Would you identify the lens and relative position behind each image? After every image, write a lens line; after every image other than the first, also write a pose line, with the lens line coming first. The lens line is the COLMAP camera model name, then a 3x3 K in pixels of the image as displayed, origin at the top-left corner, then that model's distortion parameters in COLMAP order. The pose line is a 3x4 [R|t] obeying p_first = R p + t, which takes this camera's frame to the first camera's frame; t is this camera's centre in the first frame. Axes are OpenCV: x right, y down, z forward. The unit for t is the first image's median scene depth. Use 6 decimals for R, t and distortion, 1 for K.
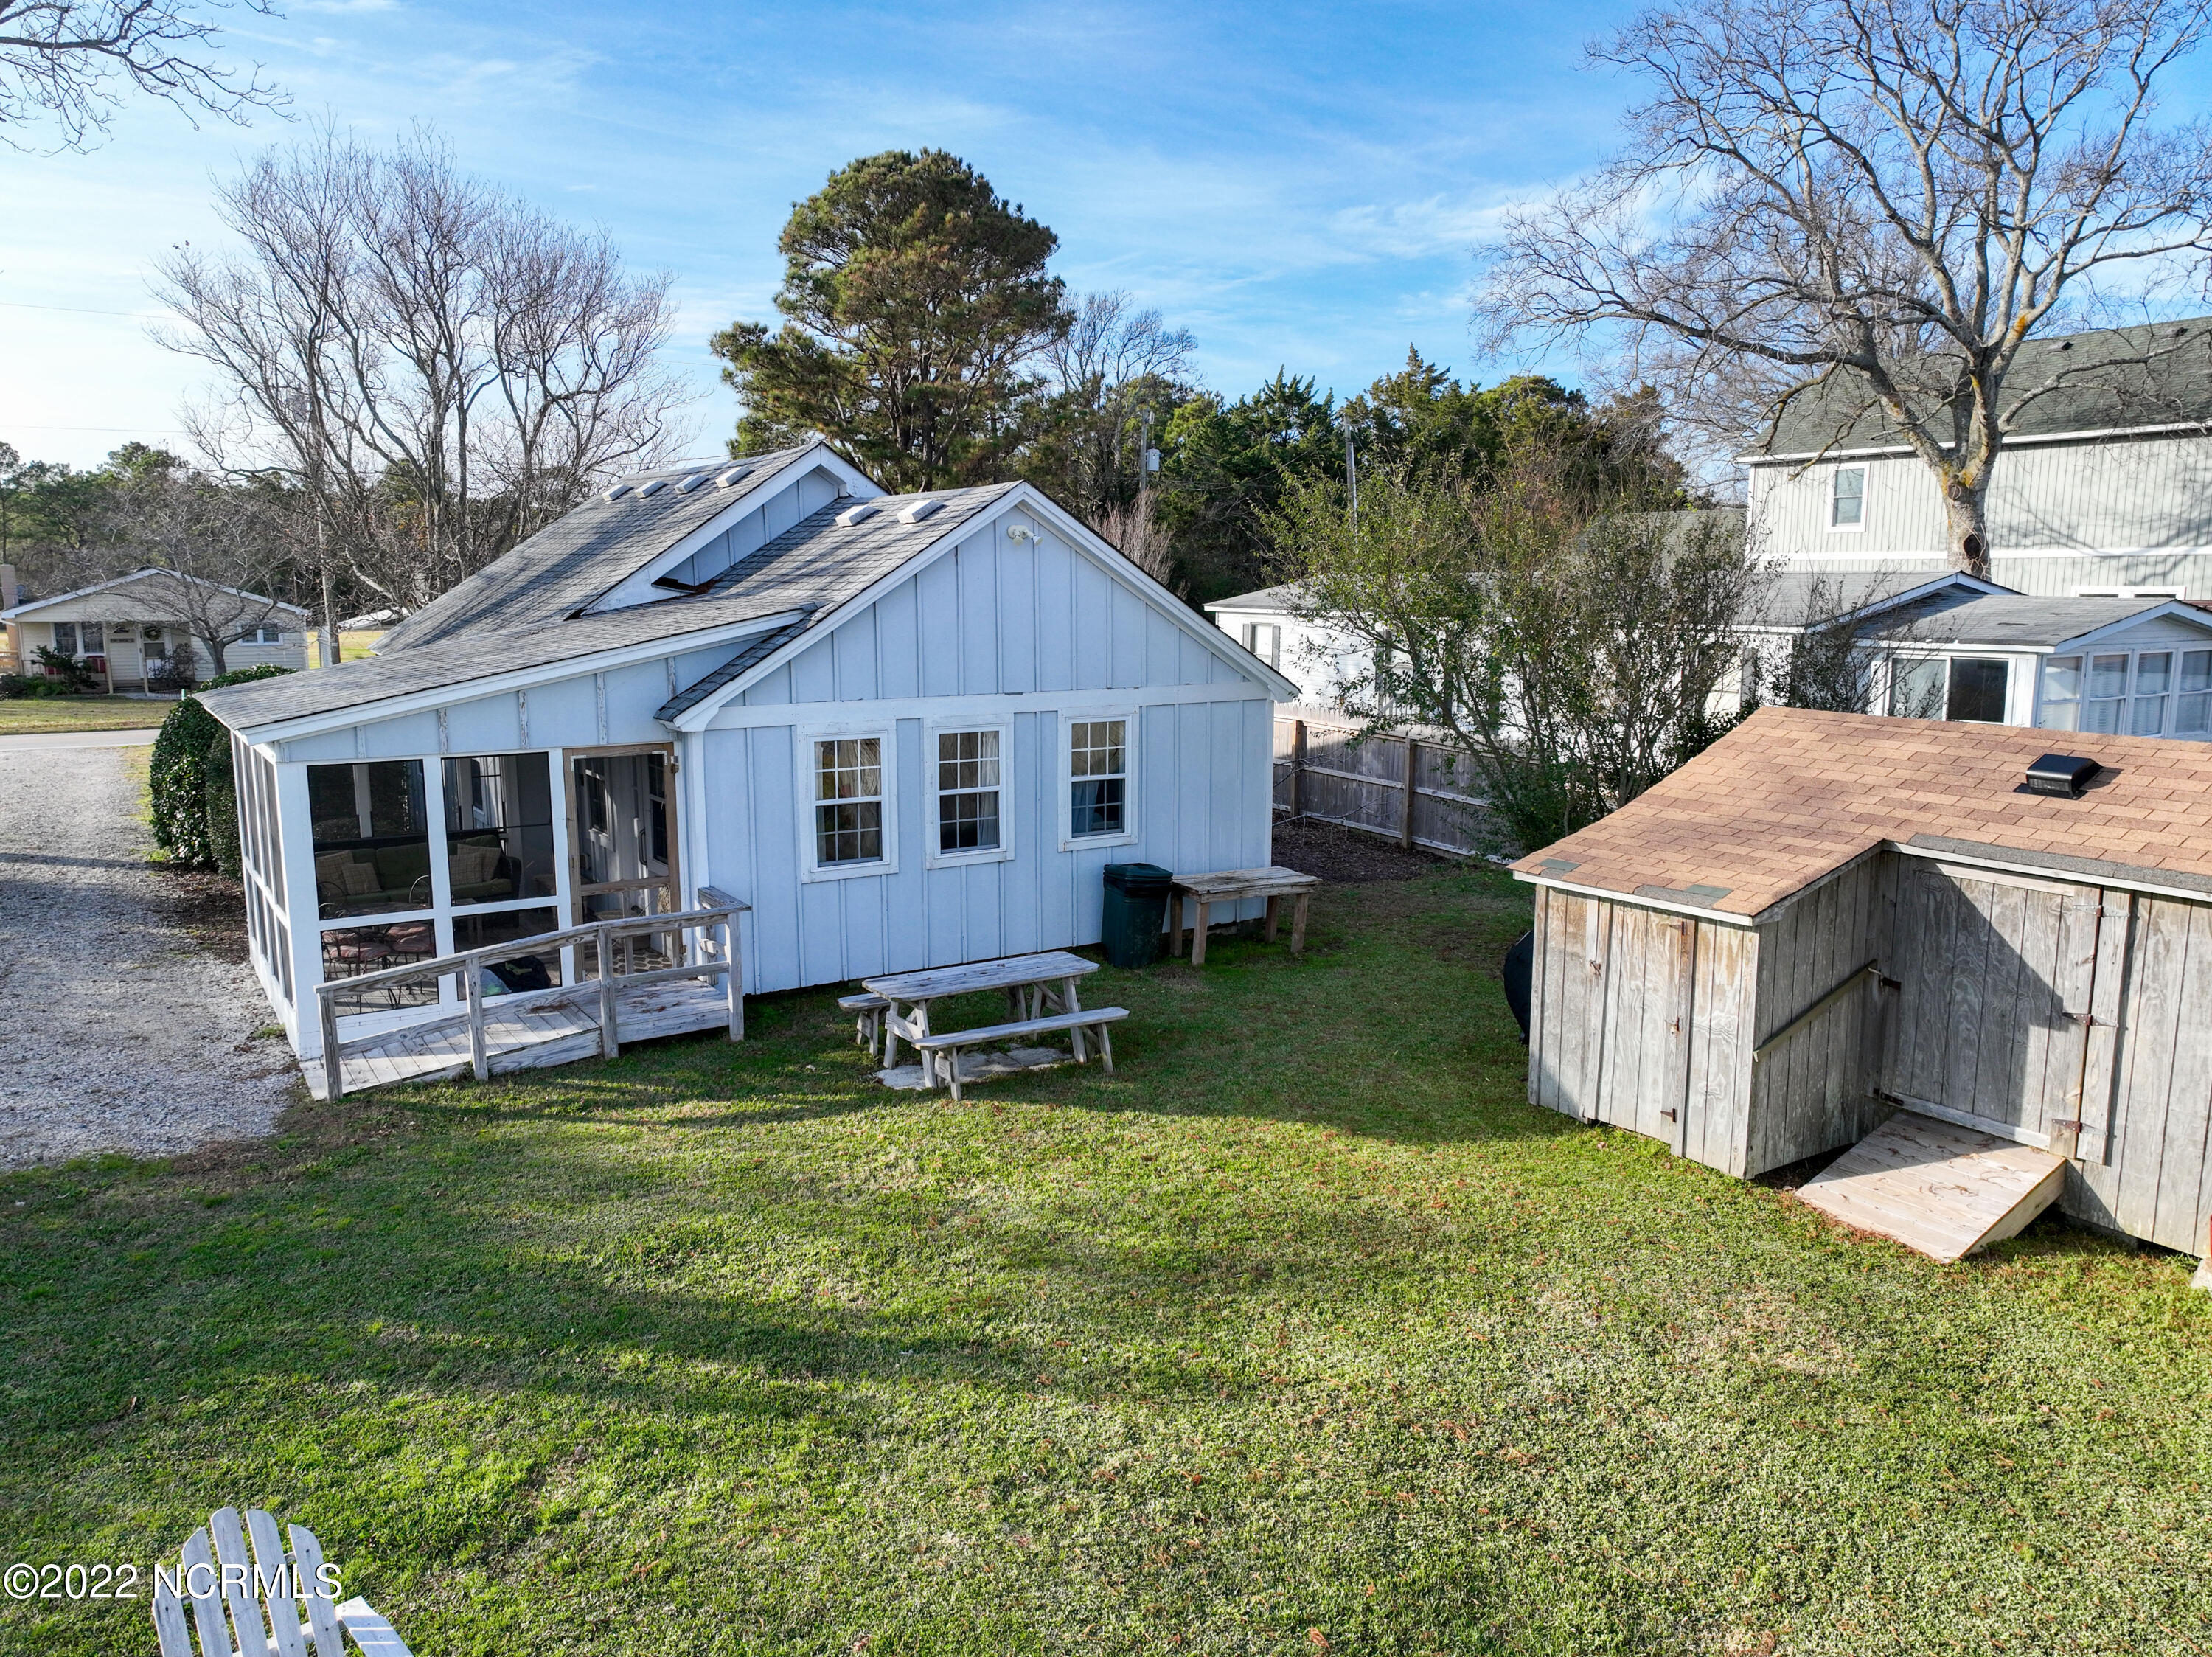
lens RADIAL K [[1551.2, 0, 1106.0], [0, 1551.2, 828.5], [0, 0, 1]] dist [-0.004674, 0.022793]
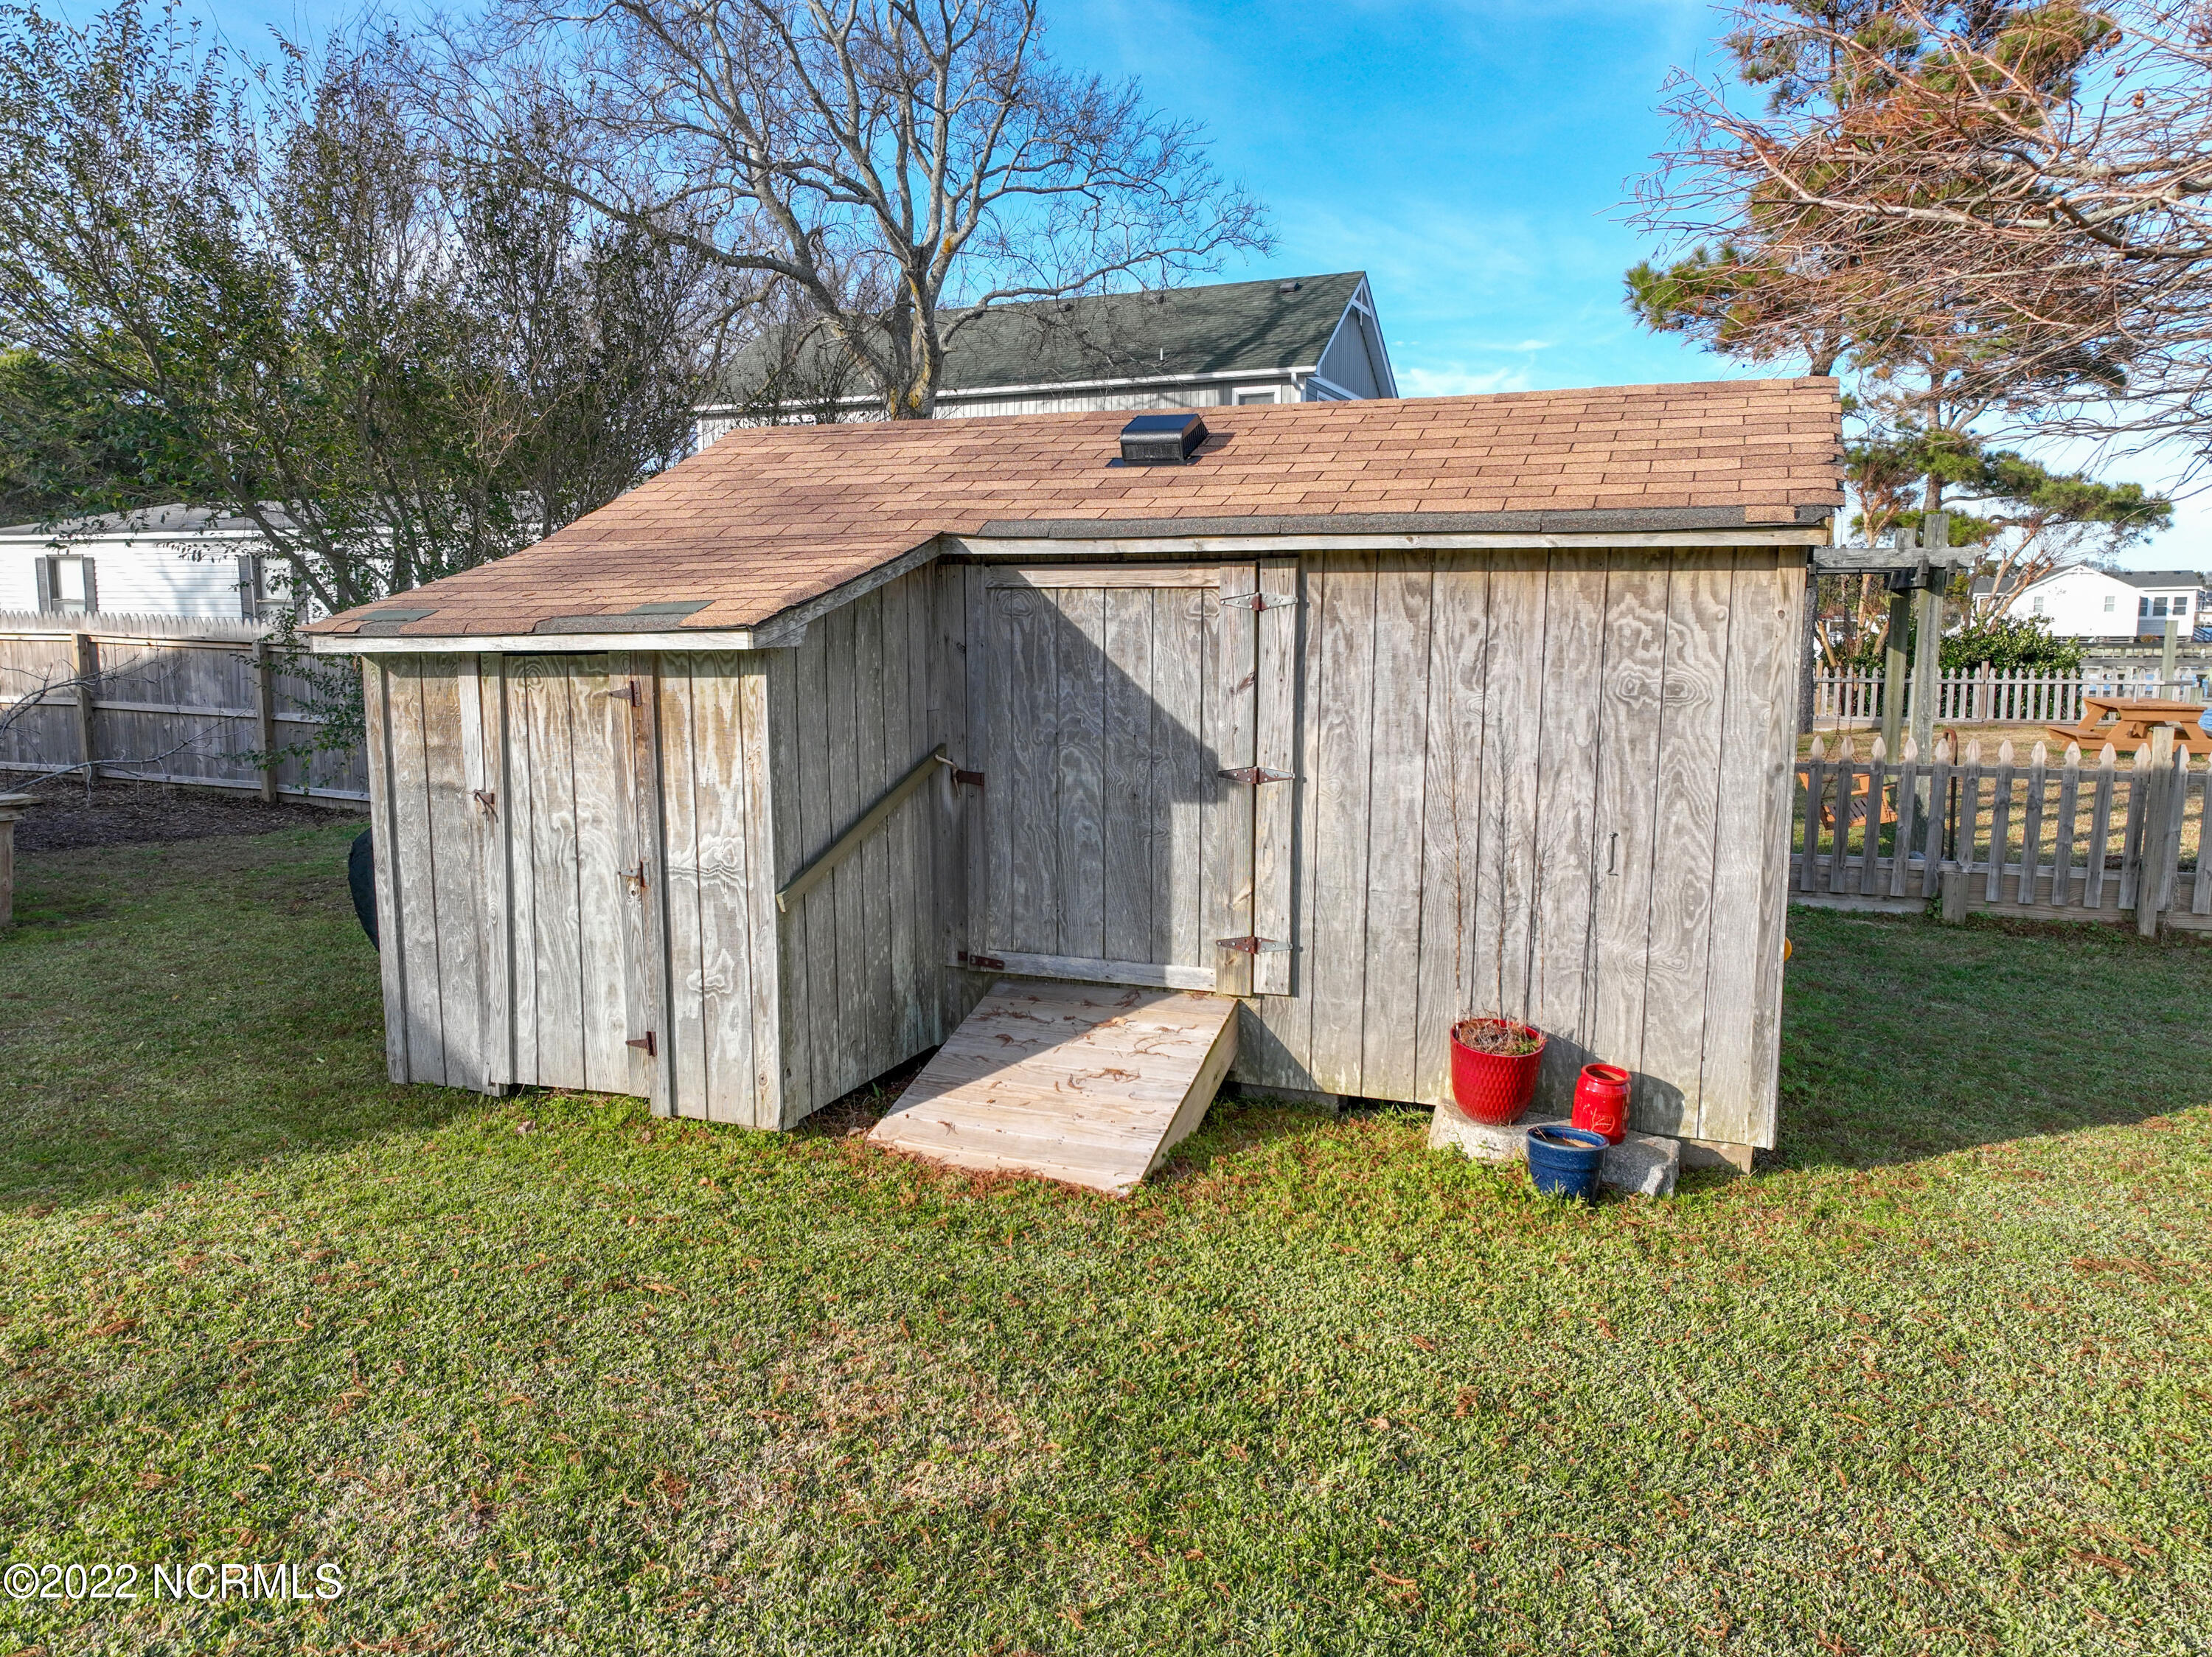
lens RADIAL K [[1551.2, 0, 1106.0], [0, 1551.2, 828.5], [0, 0, 1]] dist [-0.004674, 0.022793]
pose [[0.804557, -0.075290, 0.589084, 0.161975], [0.092079, 0.995751, 0.001506, 0.111541], [-0.586694, 0.053030, 0.808070, 0.415893]]
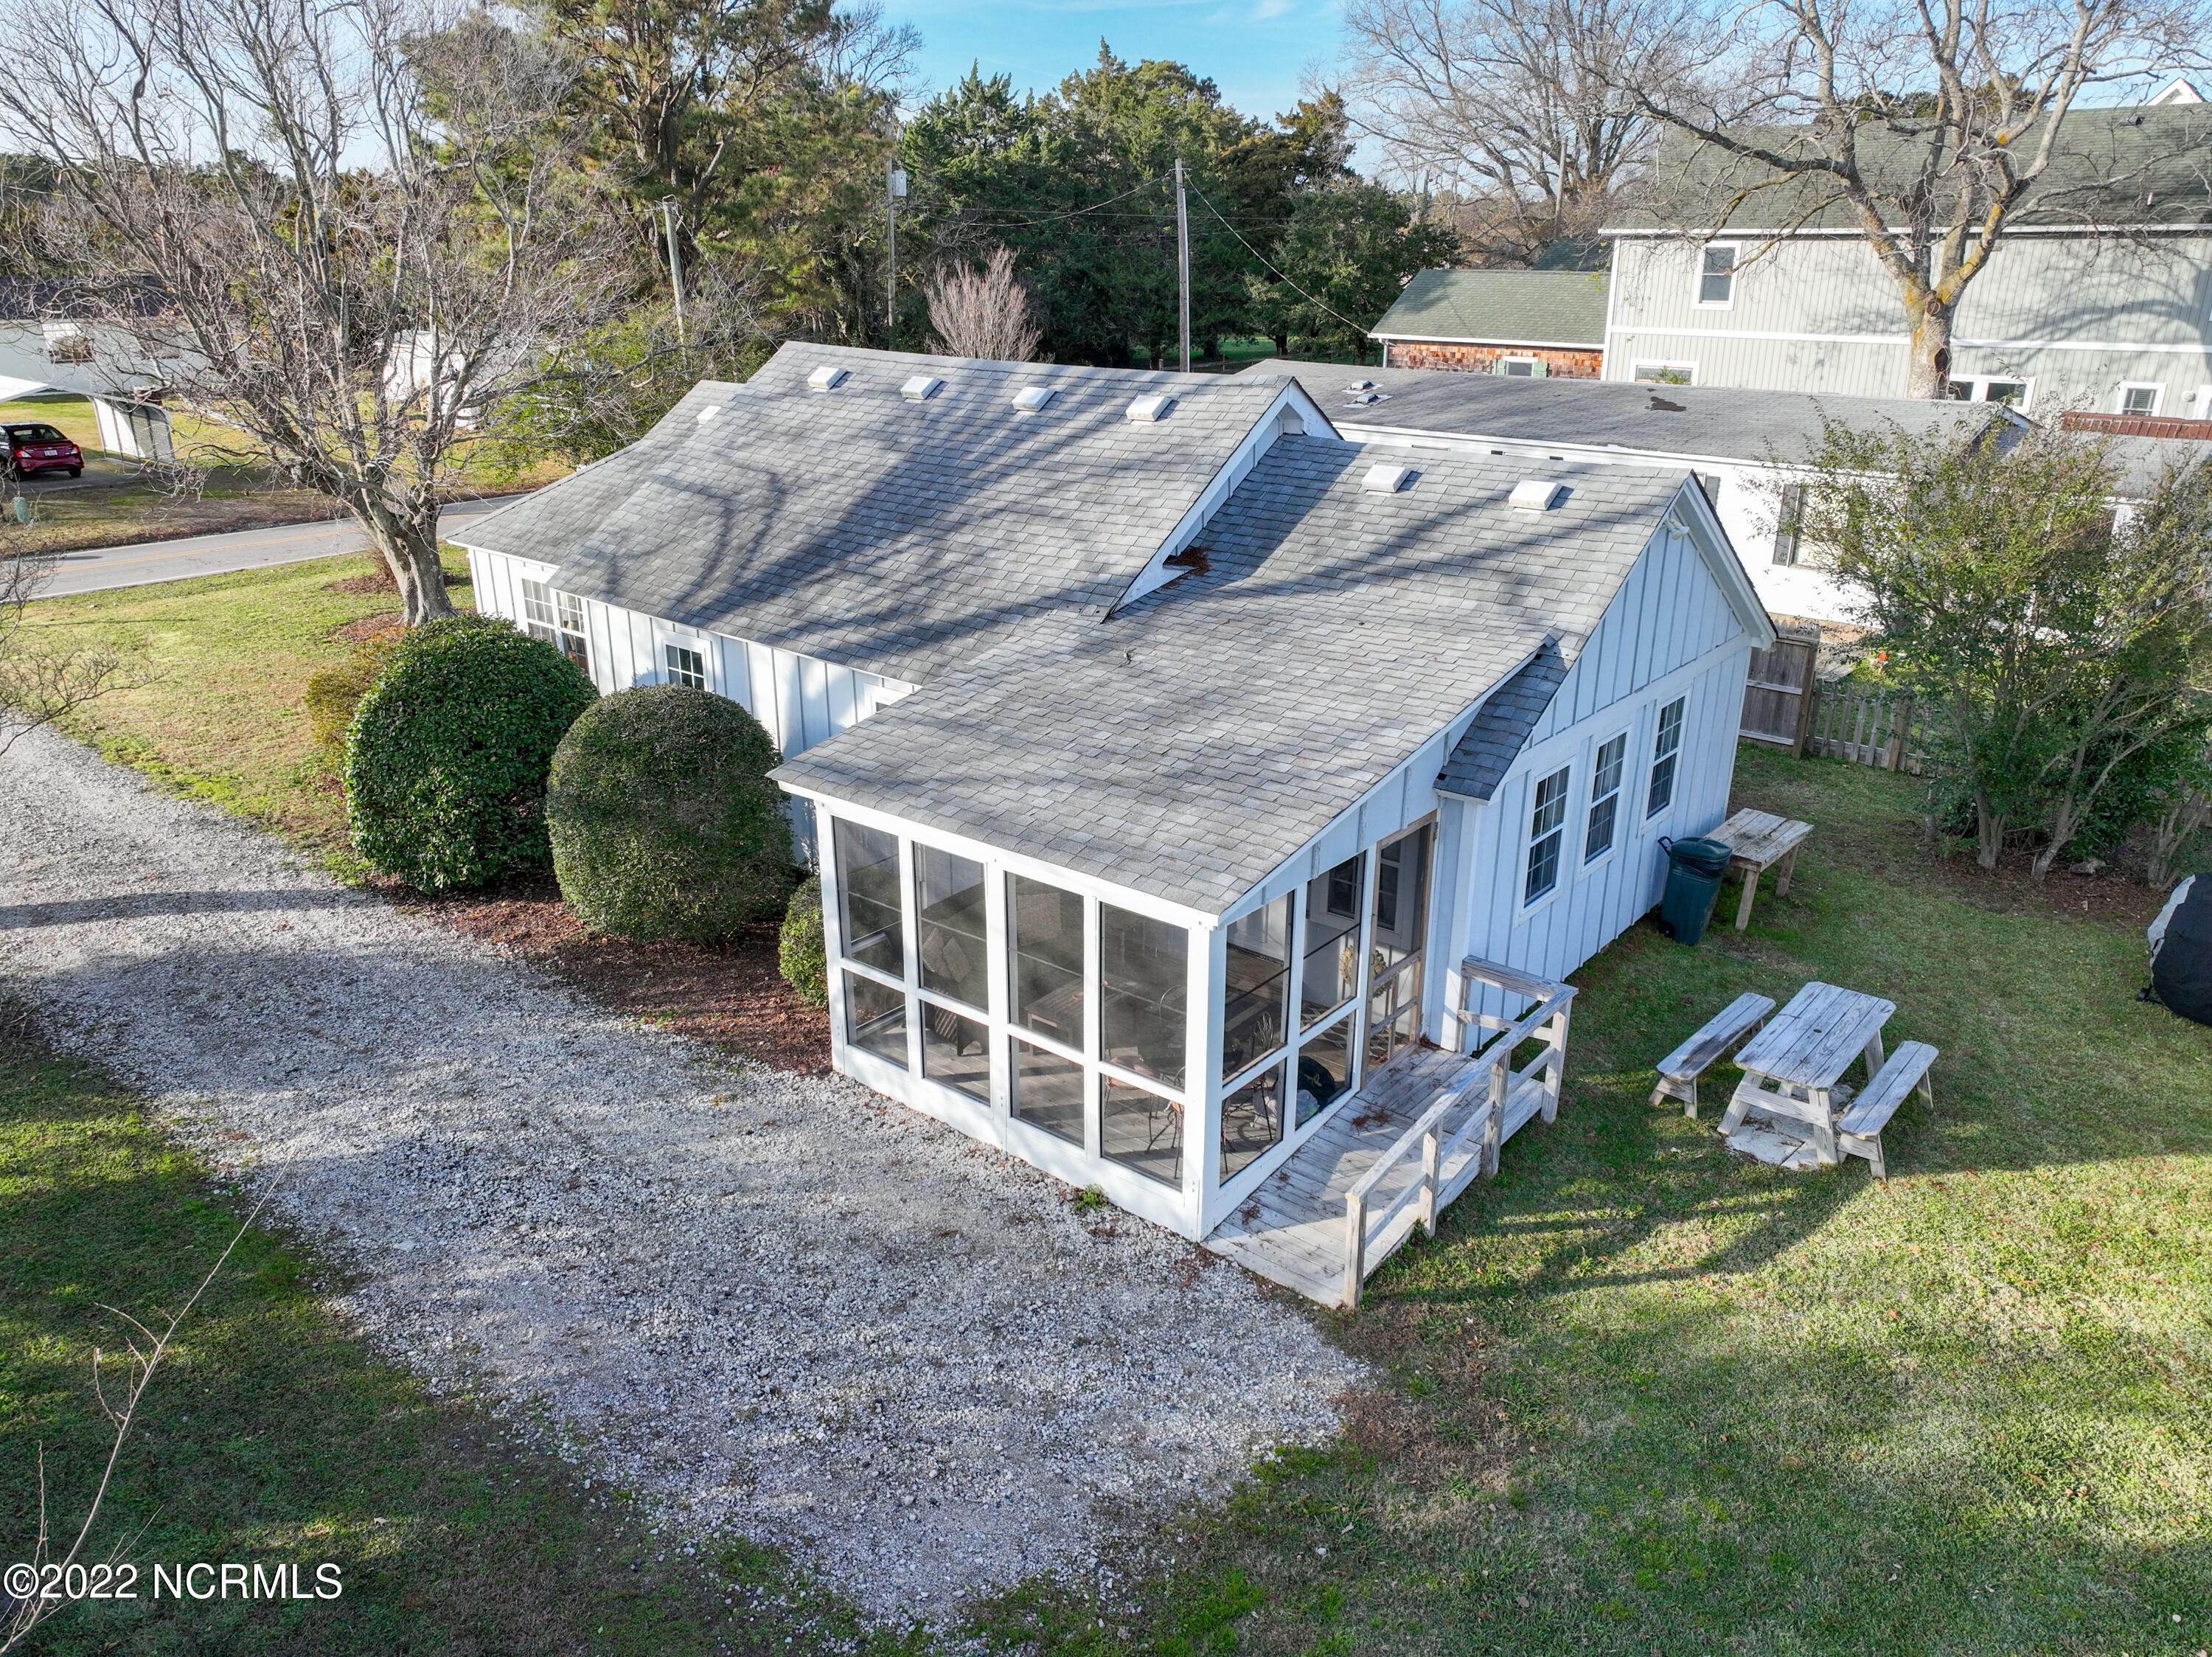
lens RADIAL K [[1544.8, 0, 1108.0], [0, 1544.8, 830.4], [0, 0, 1]] dist [0.011548, 0.001547]
pose [[0.952453, -0.105139, 0.285969, -0.829373], [0.045473, 0.977115, 0.207794, -0.273703], [-0.301272, -0.184910, 0.935438, 0.250838]]
